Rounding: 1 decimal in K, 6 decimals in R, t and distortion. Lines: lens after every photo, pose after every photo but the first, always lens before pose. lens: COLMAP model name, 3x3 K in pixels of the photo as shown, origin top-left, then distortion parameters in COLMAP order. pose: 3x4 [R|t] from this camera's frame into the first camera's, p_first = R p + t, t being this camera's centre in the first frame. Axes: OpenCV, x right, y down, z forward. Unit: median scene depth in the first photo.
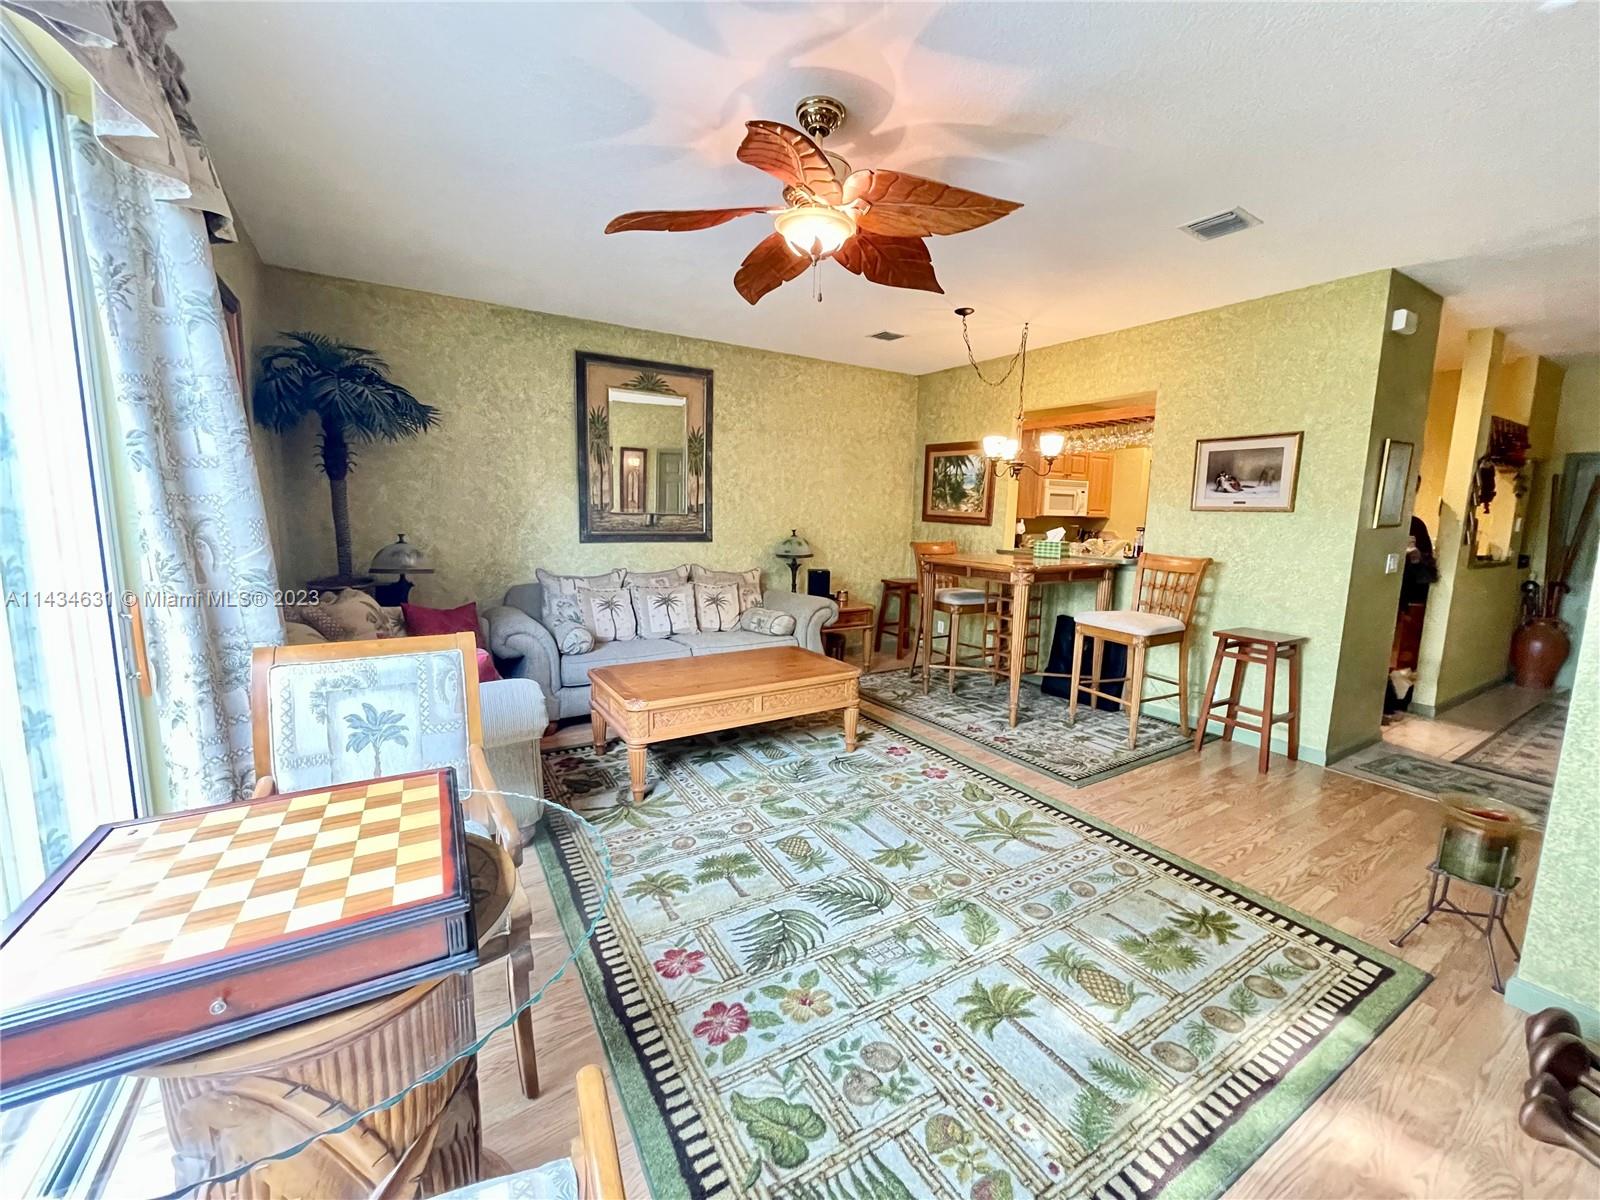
lens RADIAL K [[646.5, 0, 809.1], [0, 646.5, 596.8], [0, 0, 1]] dist [-0.008569, 0.002916]
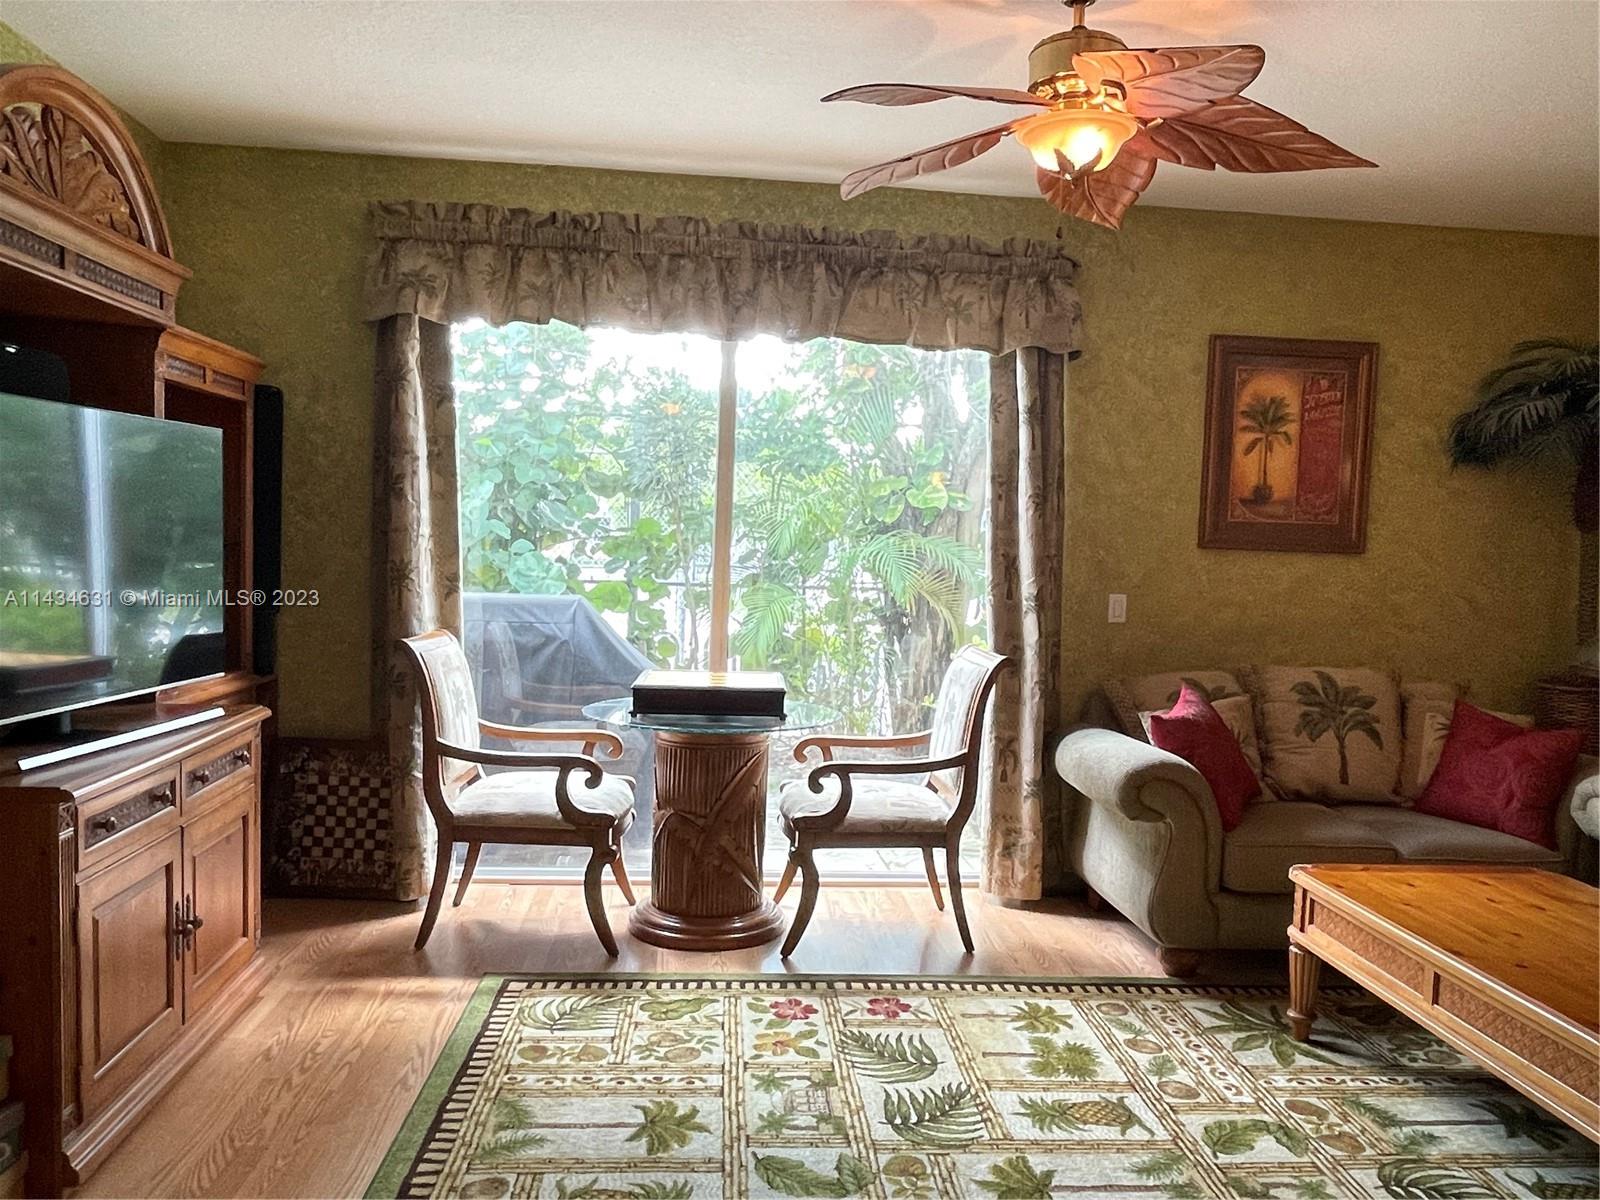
lens RADIAL K [[1214.8, 0, 827.4], [0, 1214.8, 605.1], [0, 0, 1]] dist [0.027936, -0.050058]
pose [[-0.446083, 0.013454, -0.894891, 1.110906], [-0.163633, 0.981807, 0.096328, -0.136794], [0.879906, 0.189404, -0.435766, 1.223915]]
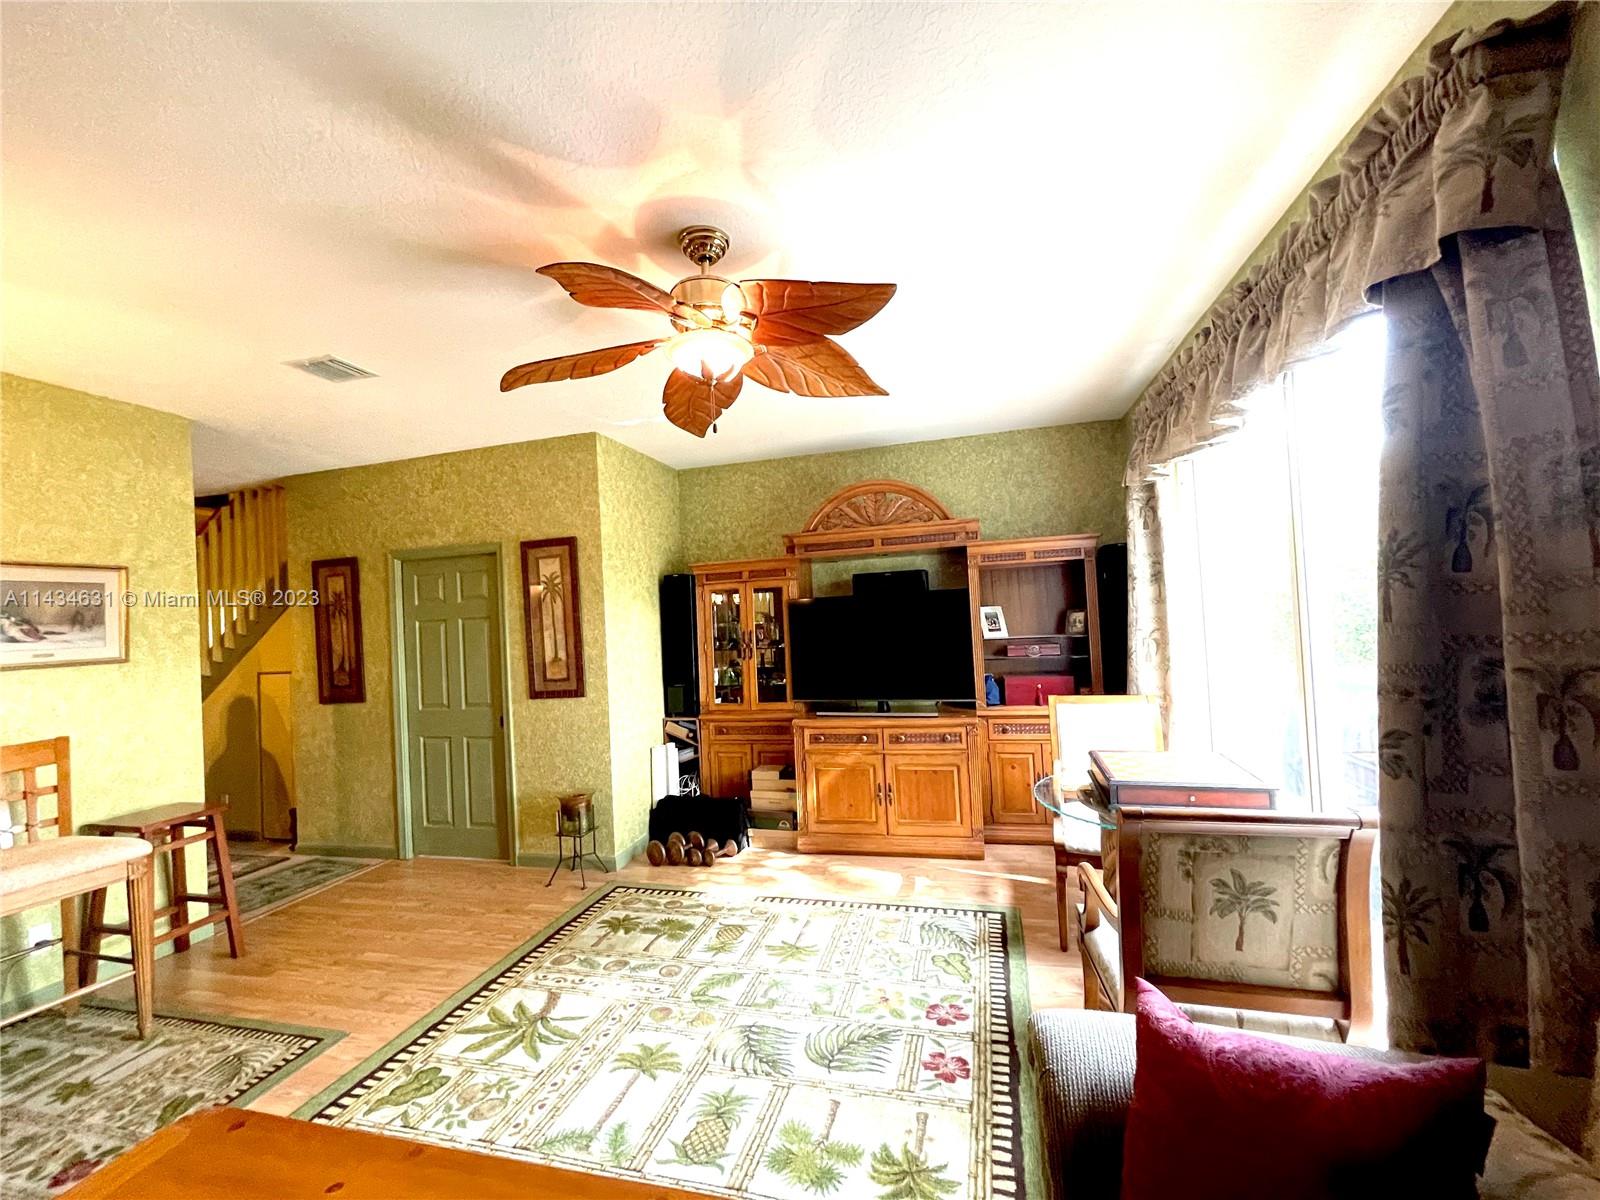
lens RADIAL K [[646.5, 0, 804.8], [0, 646.5, 599.6], [0, 0, 1]] dist [-0.008569, 0.002916]
pose [[-0.686723, 0.032345, 0.726199, -0.638989], [0.133758, 0.987574, 0.082500, -0.238079], [-0.714507, 0.153789, -0.682517, 1.358810]]
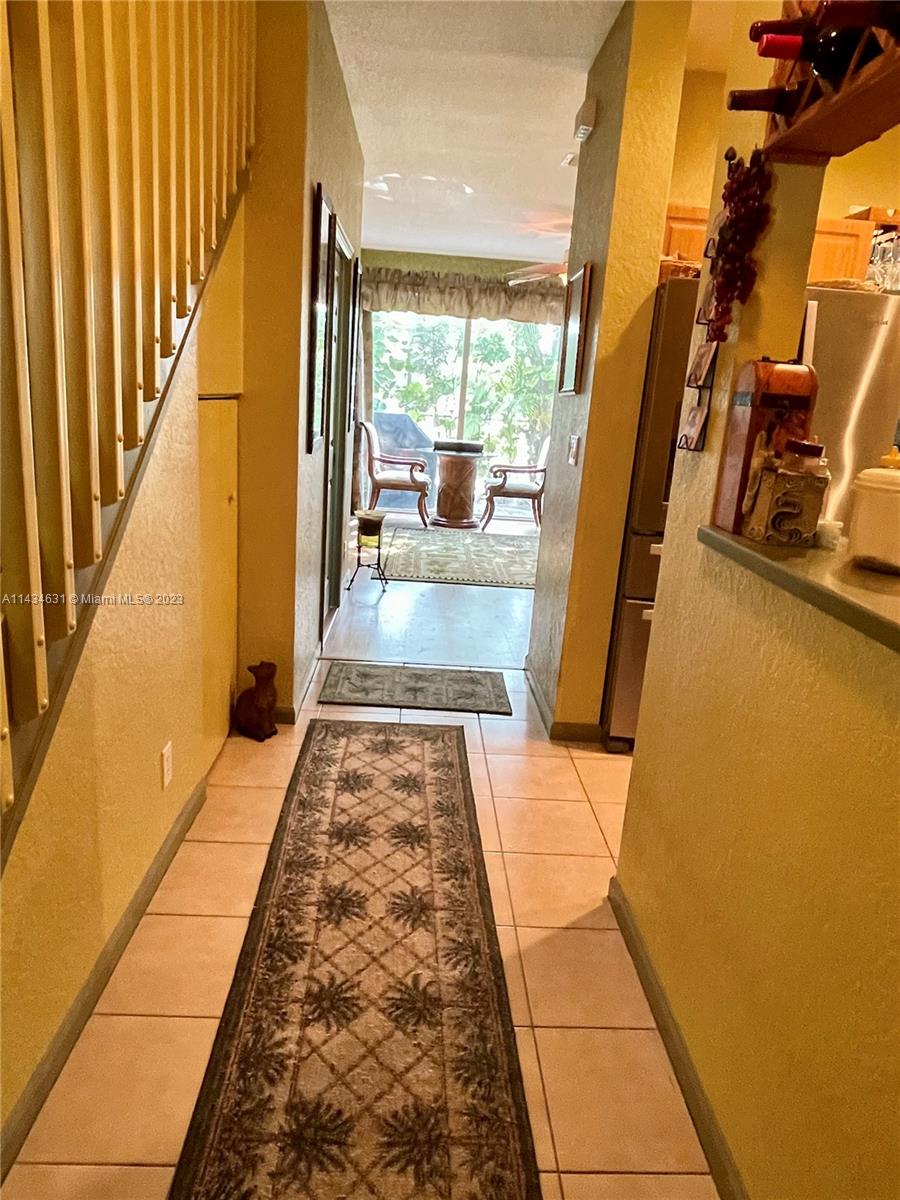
lens RADIAL K [[803.8, 0, 456.2], [0, 803.8, 603.0], [0, 0, 1]] dist [-0.001633, -0.005209]
pose [[-0.497013, 0.165598, -0.851795, 2.580816], [-0.194406, 0.935420, 0.295289, -0.195790], [0.845686, 0.312356, -0.432723, 1.981895]]
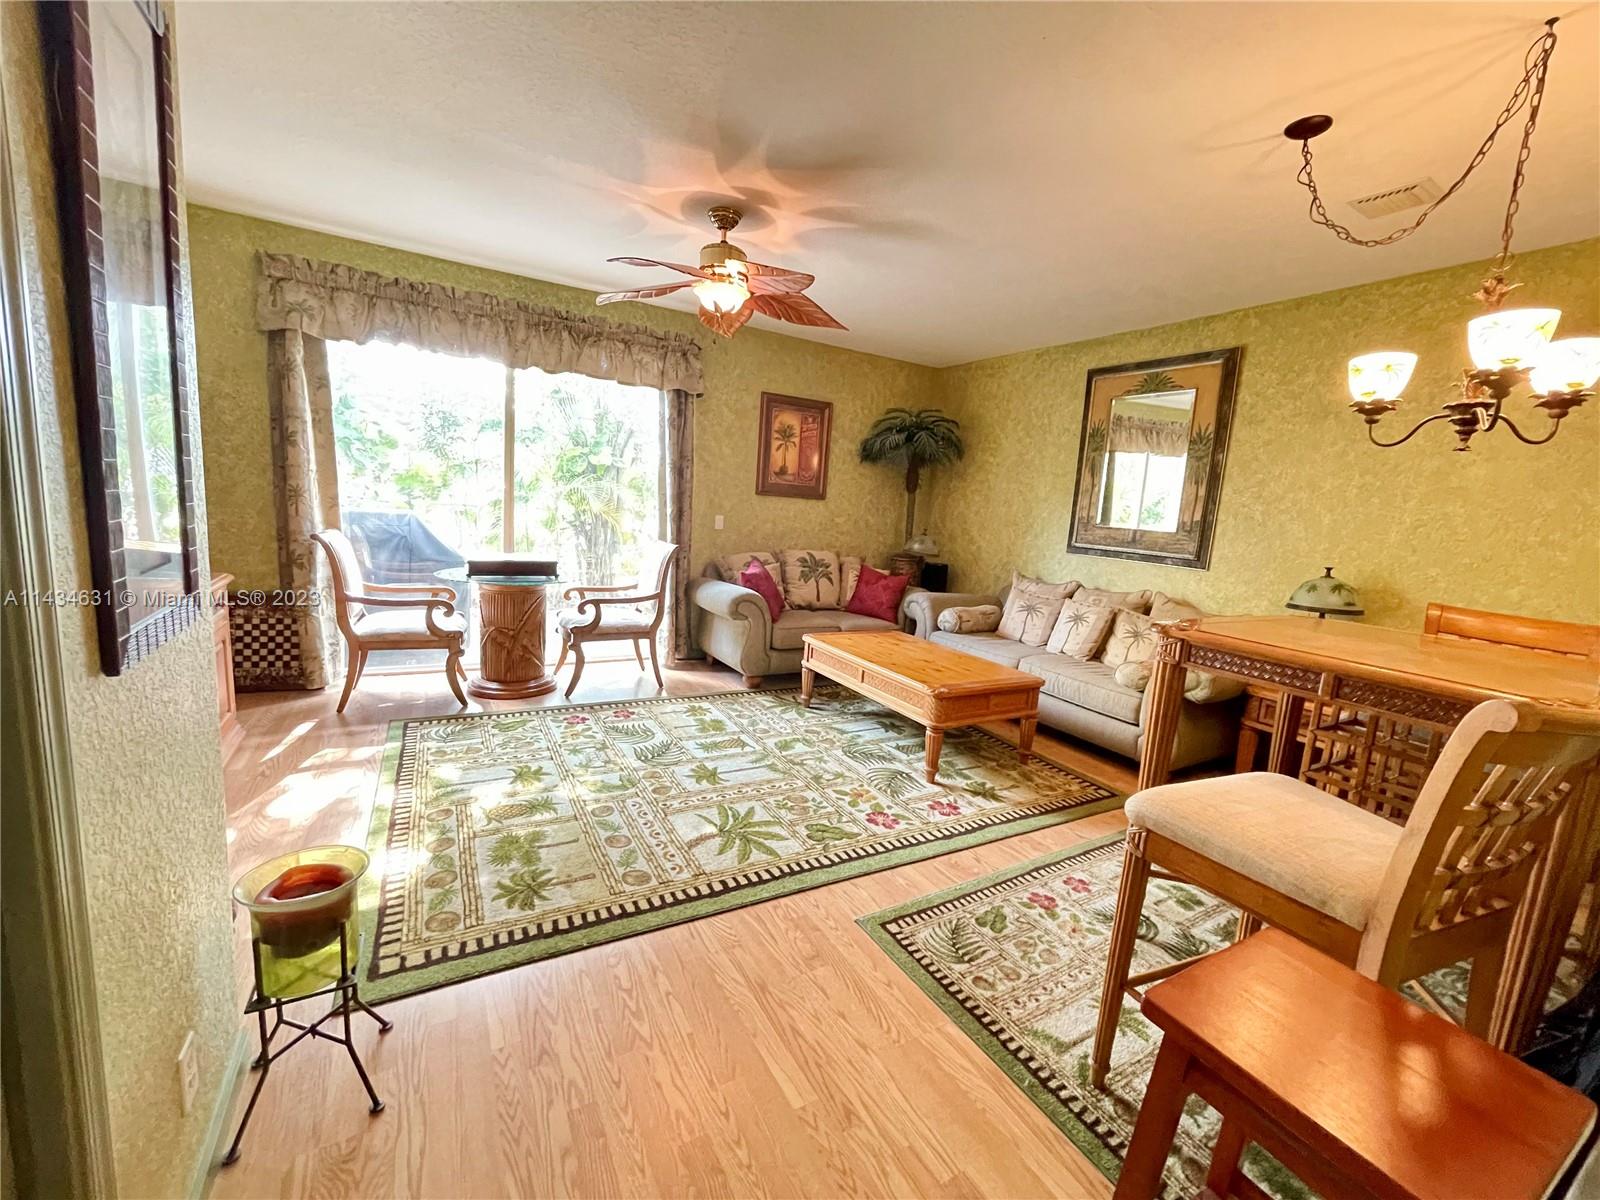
lens RADIAL K [[646.5, 0, 813.6], [0, 646.5, 600.2], [0, 0, 1]] dist [-0.008569, 0.002916]
pose [[-0.026687, 0.130268, -0.991120, 1.309863], [-0.206063, 0.969462, 0.132970, -0.120282], [0.978175, 0.207781, 0.000971, 1.148215]]
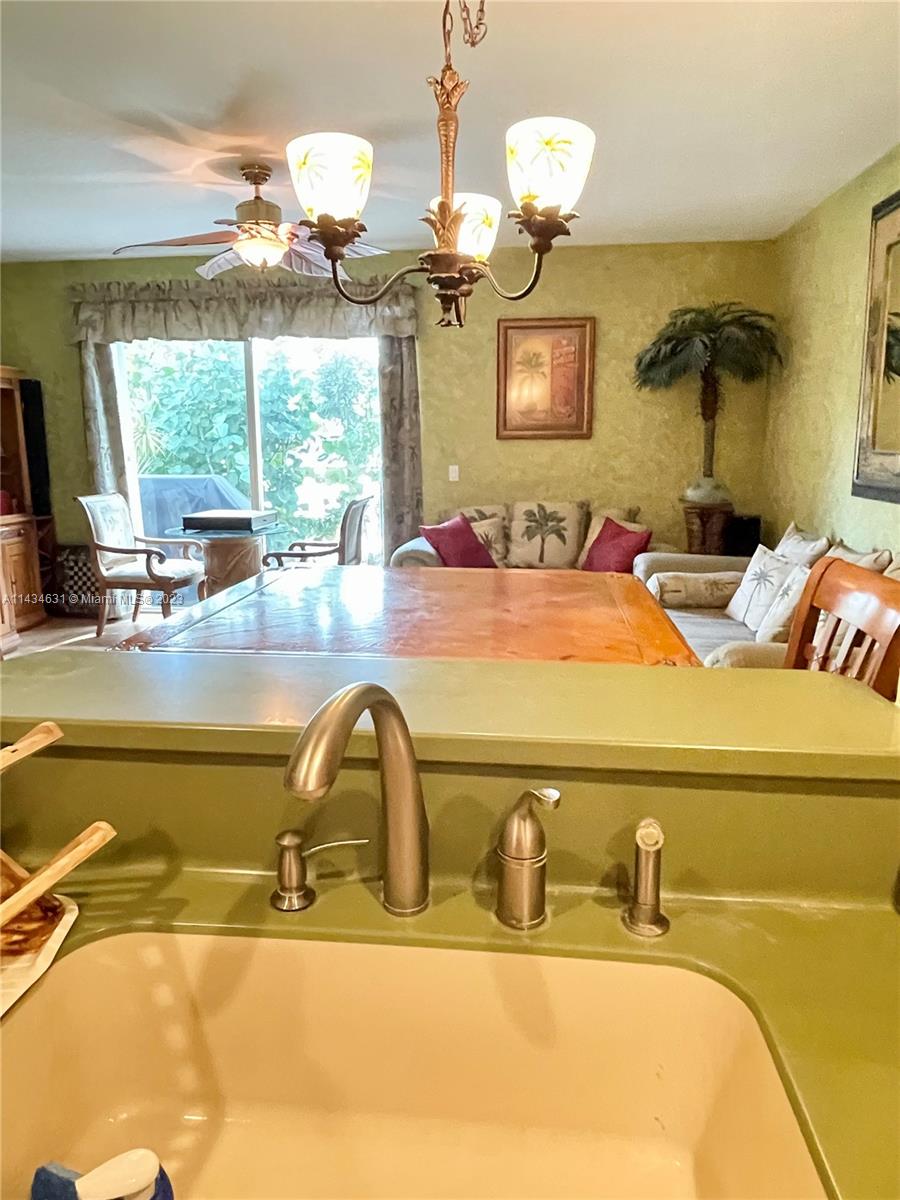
lens RADIAL K [[803.8, 0, 438.9], [0, 803.8, 600.5], [0, 0, 1]] dist [-0.001633, -0.005209]
pose [[-0.626018, 0.139955, -0.767146, 1.097830], [-0.112500, 0.957263, 0.266443, -0.287244], [0.771651, 0.253103, -0.583519, 2.220858]]
